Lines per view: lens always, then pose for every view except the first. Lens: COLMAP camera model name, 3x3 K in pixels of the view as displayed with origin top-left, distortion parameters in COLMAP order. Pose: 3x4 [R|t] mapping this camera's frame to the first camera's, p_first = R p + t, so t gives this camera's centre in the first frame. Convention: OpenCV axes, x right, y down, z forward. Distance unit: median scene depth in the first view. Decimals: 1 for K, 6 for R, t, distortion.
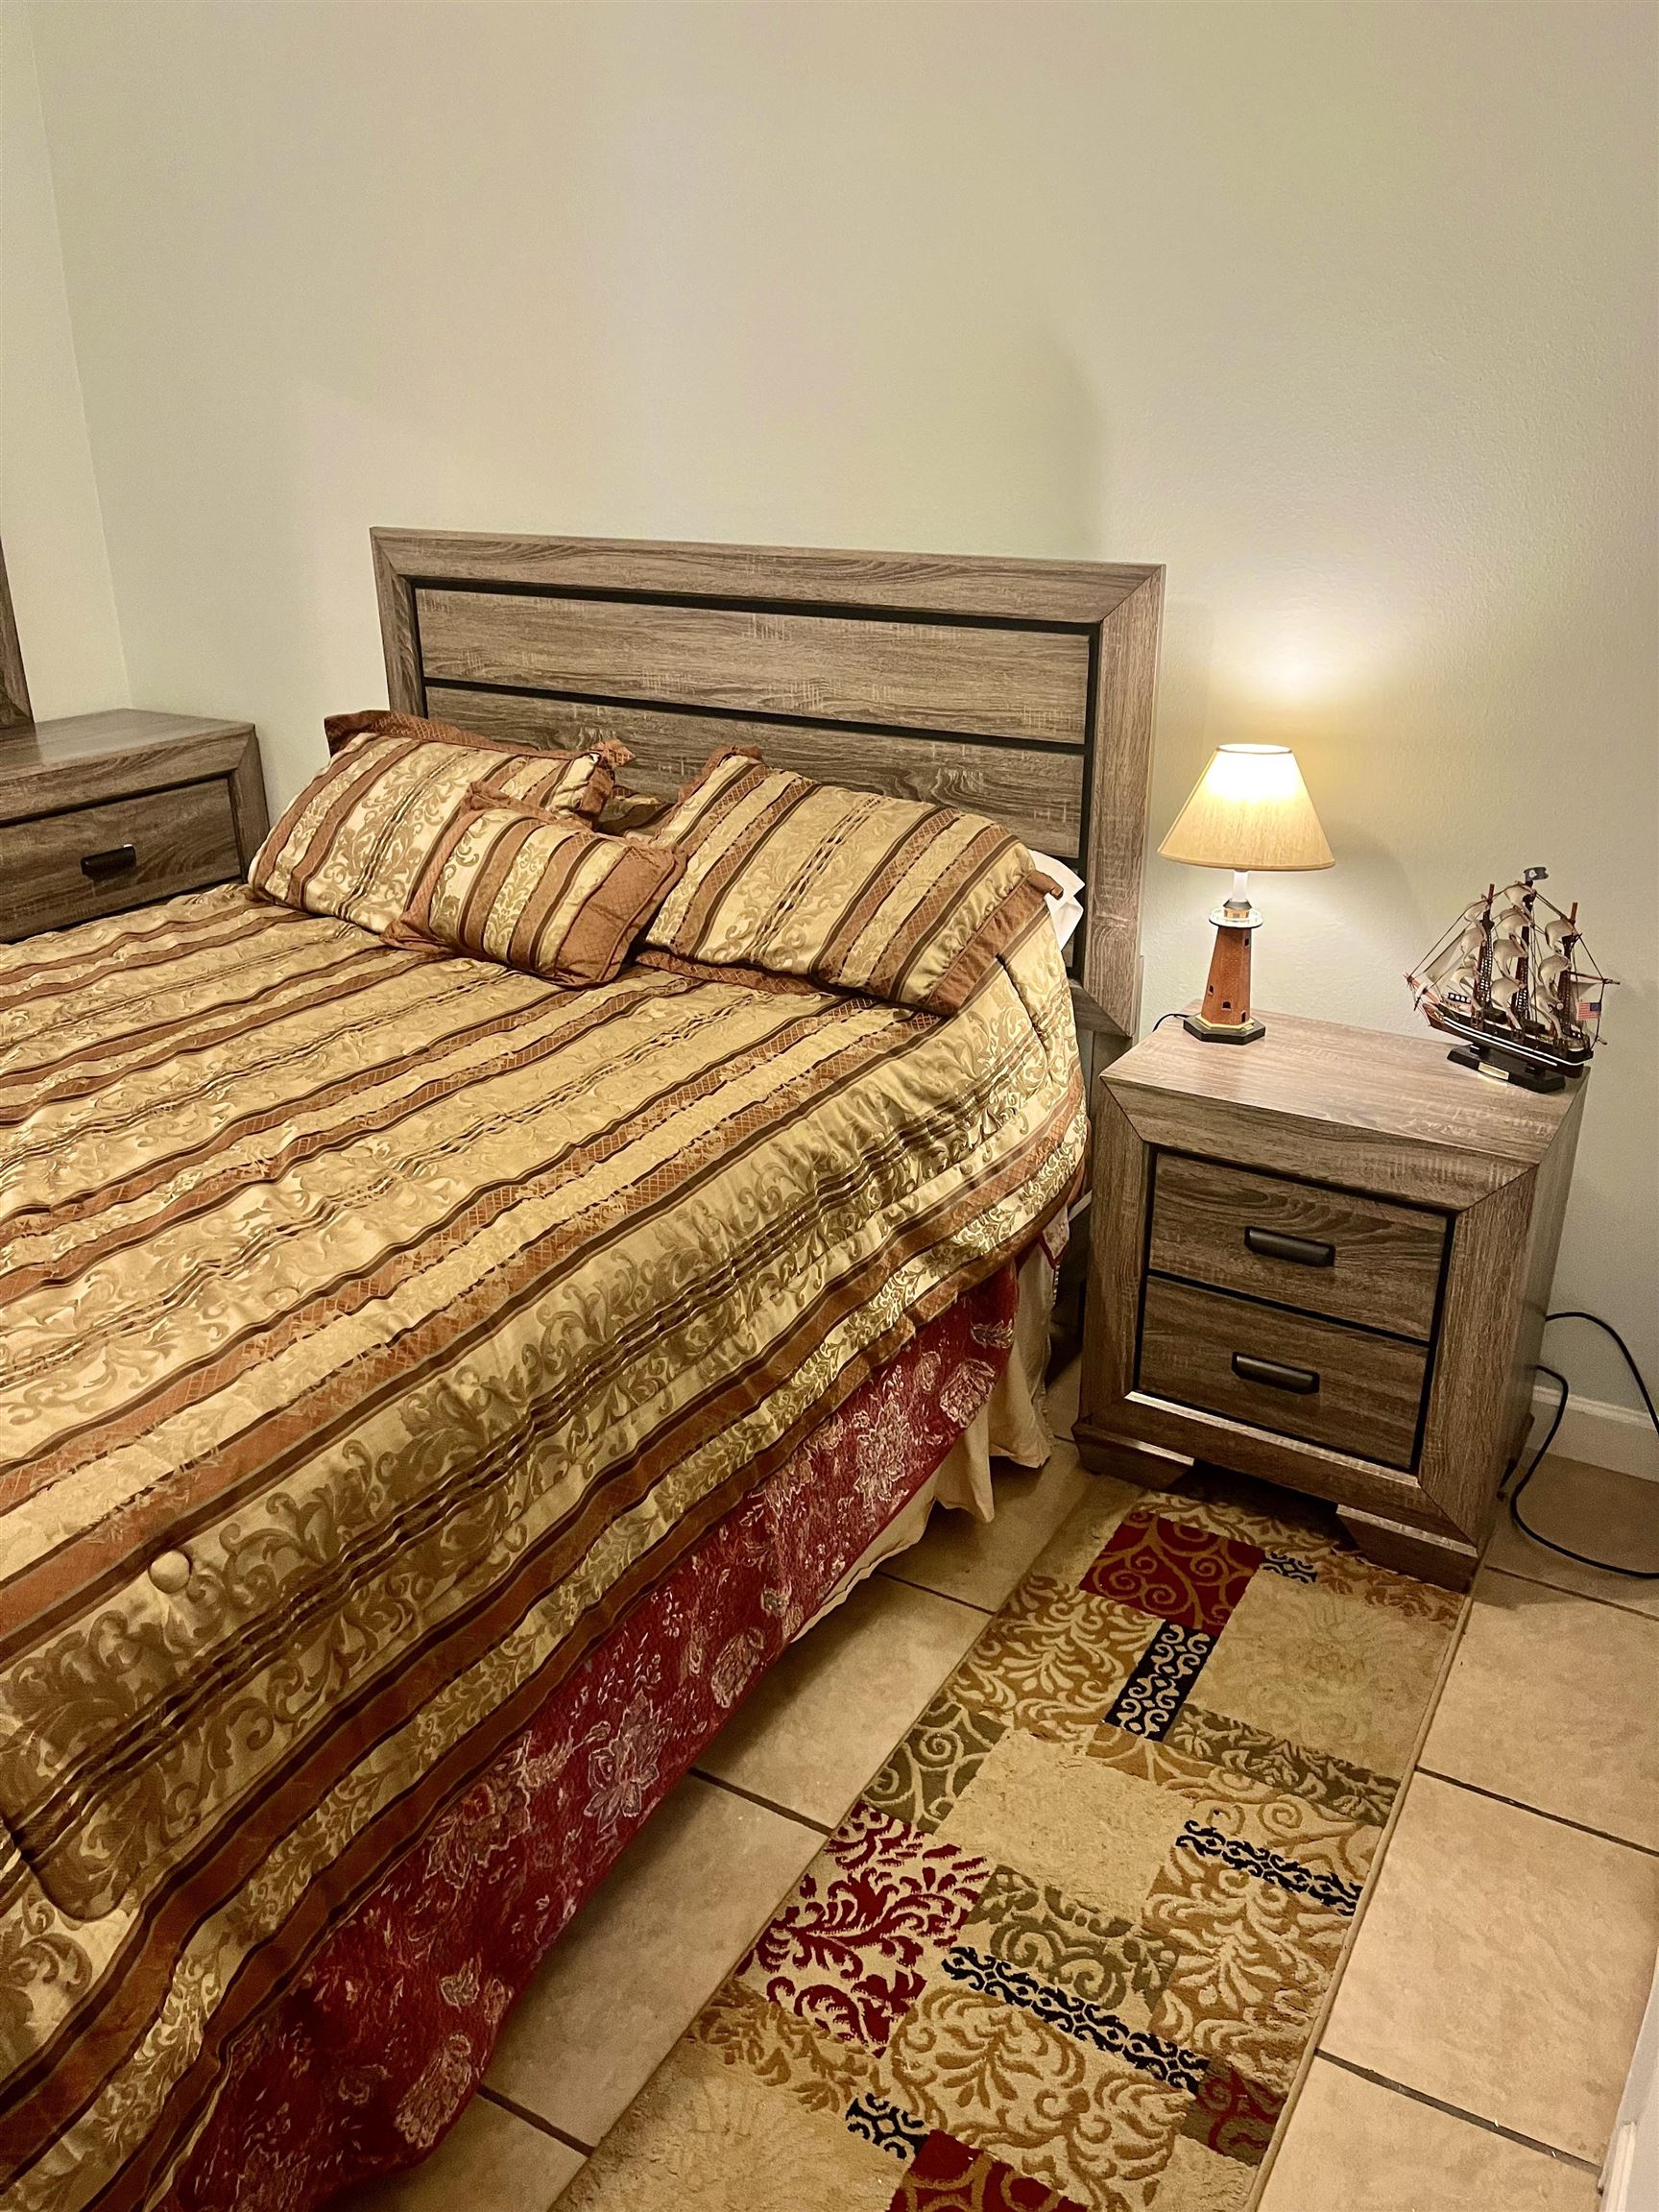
lens RADIAL K [[1683.0, 0, 836.0], [0, 1683.0, 1110.7], [0, 0, 1]] dist [0.064085, -0.080074]
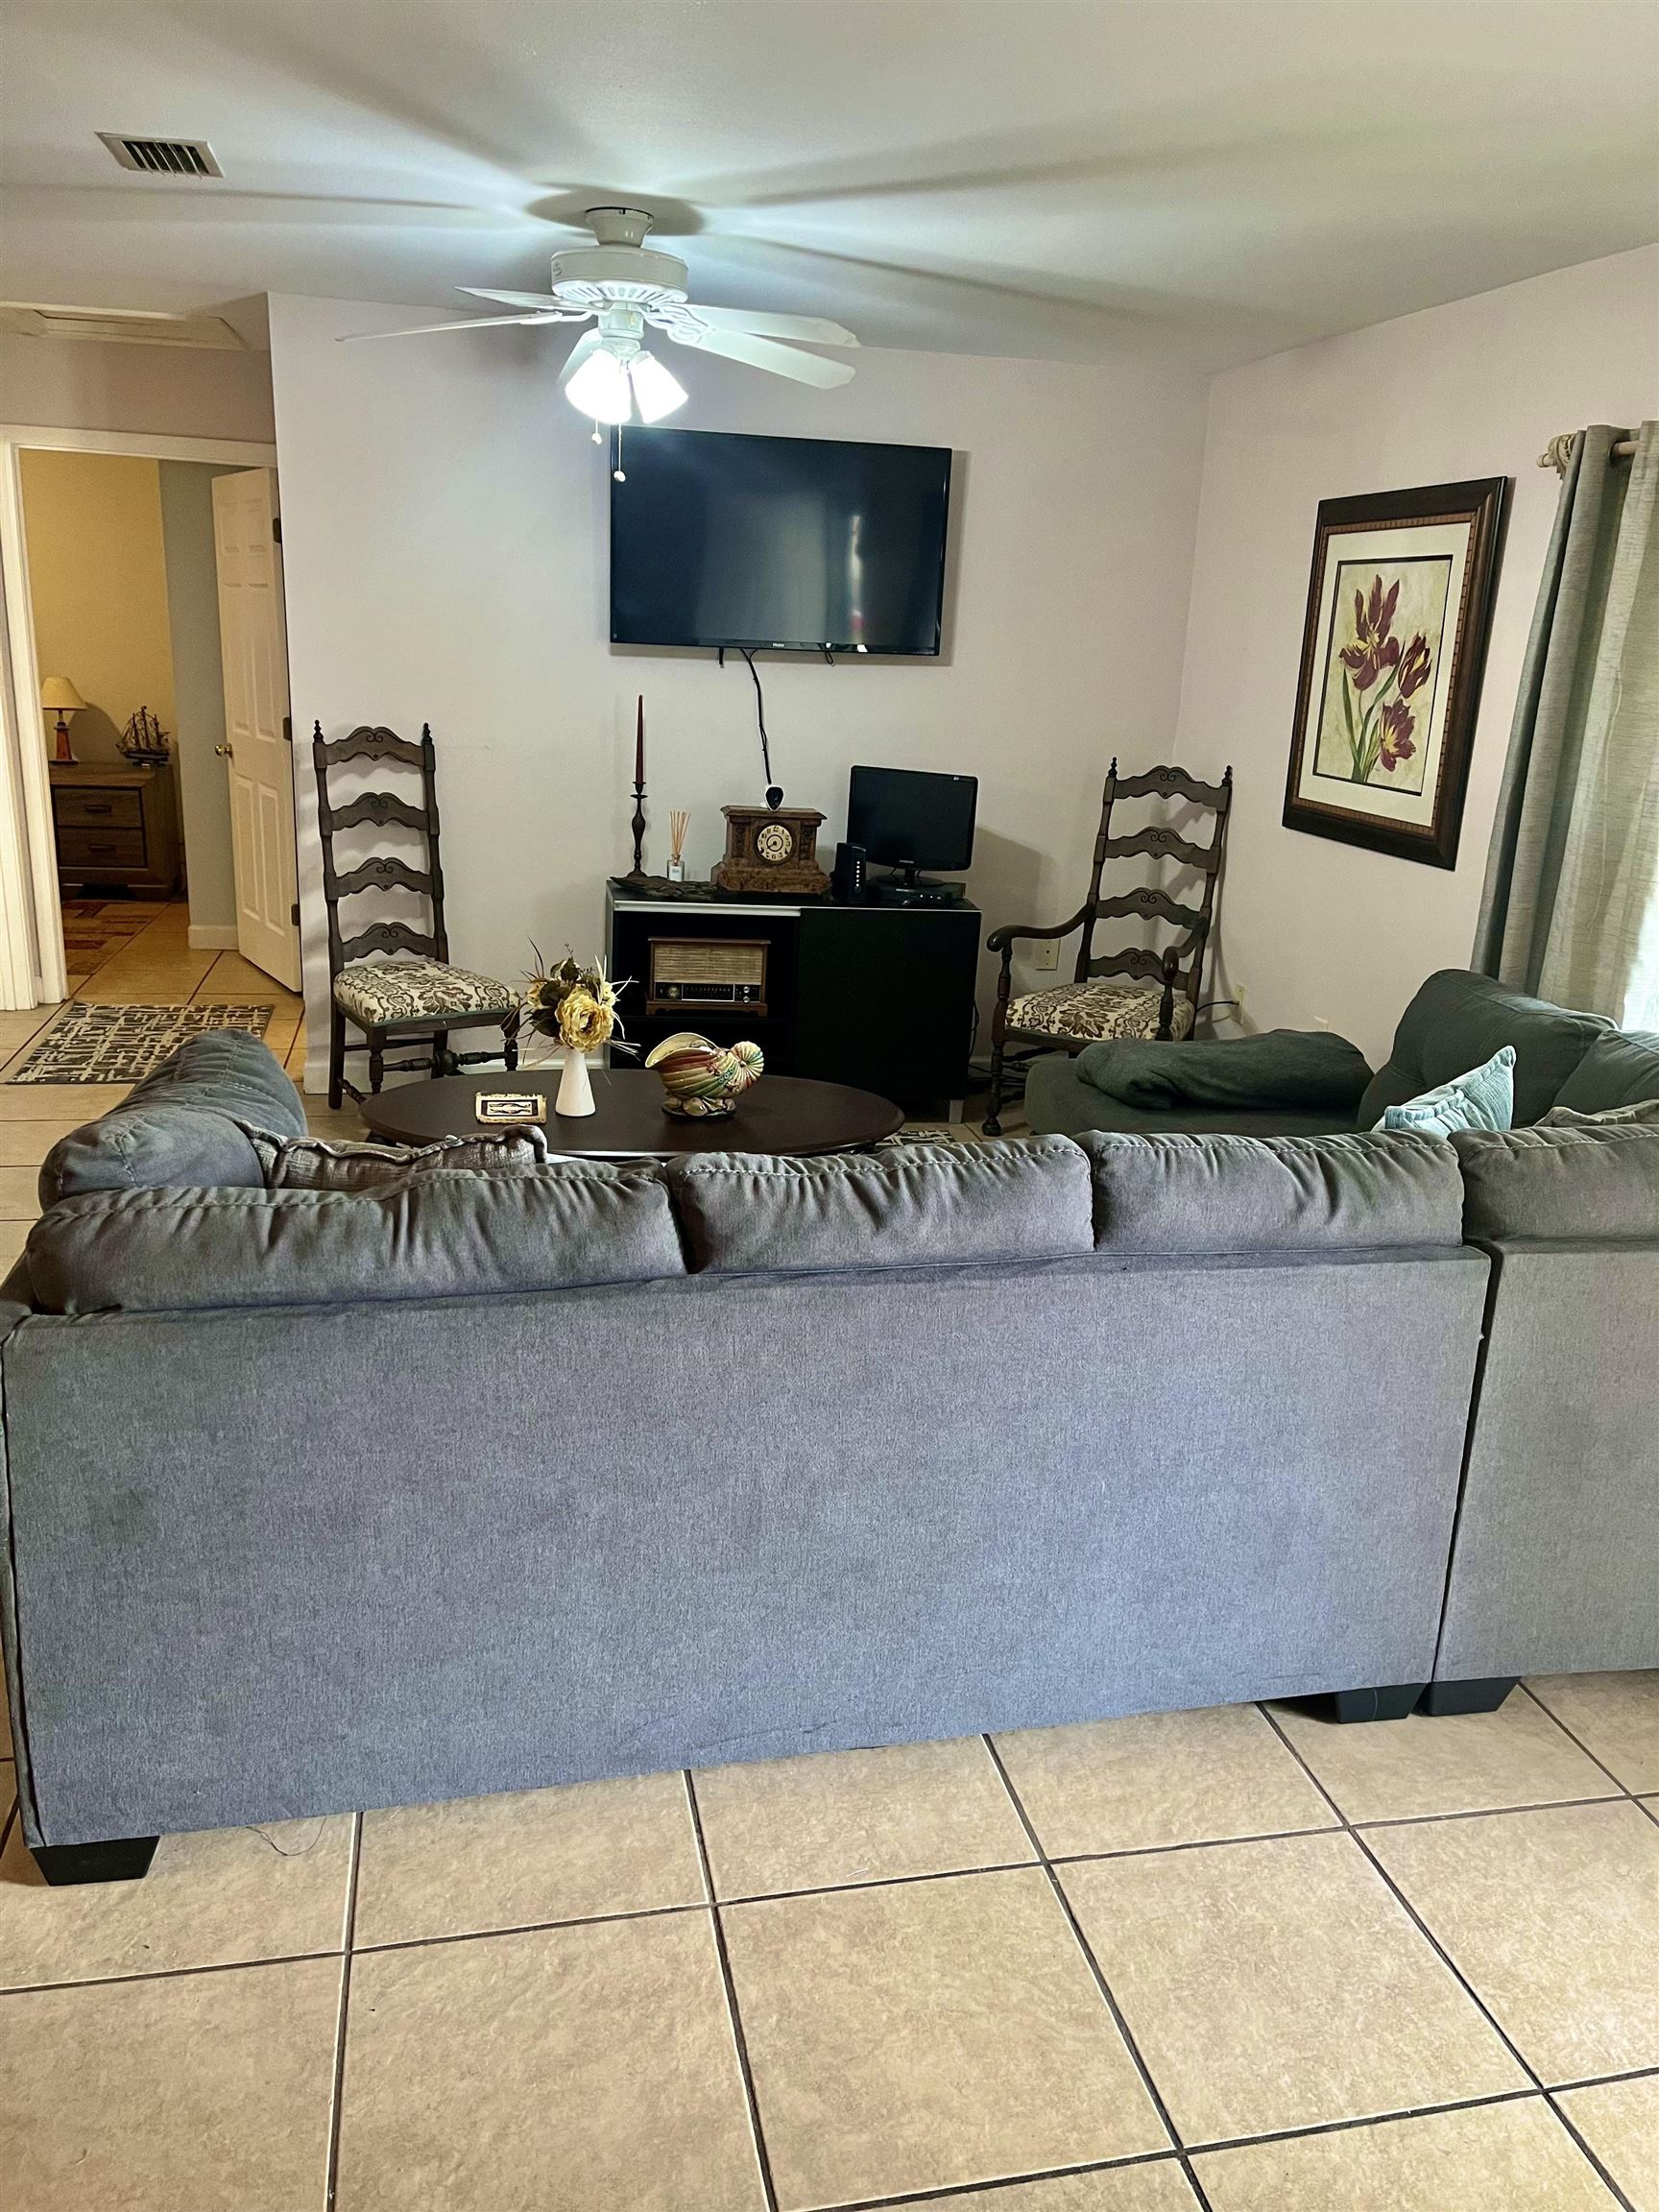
lens RADIAL K [[1683.0, 0, 828.2], [0, 1683.0, 1105.2], [0, 0, 1]] dist [0.064085, -0.080074]
pose [[0.740787, -0.157541, 0.653005, -0.205771], [0.213404, 0.976943, -0.006398, 0.206586], [-0.636940, 0.144093, 0.757327, -0.521014]]
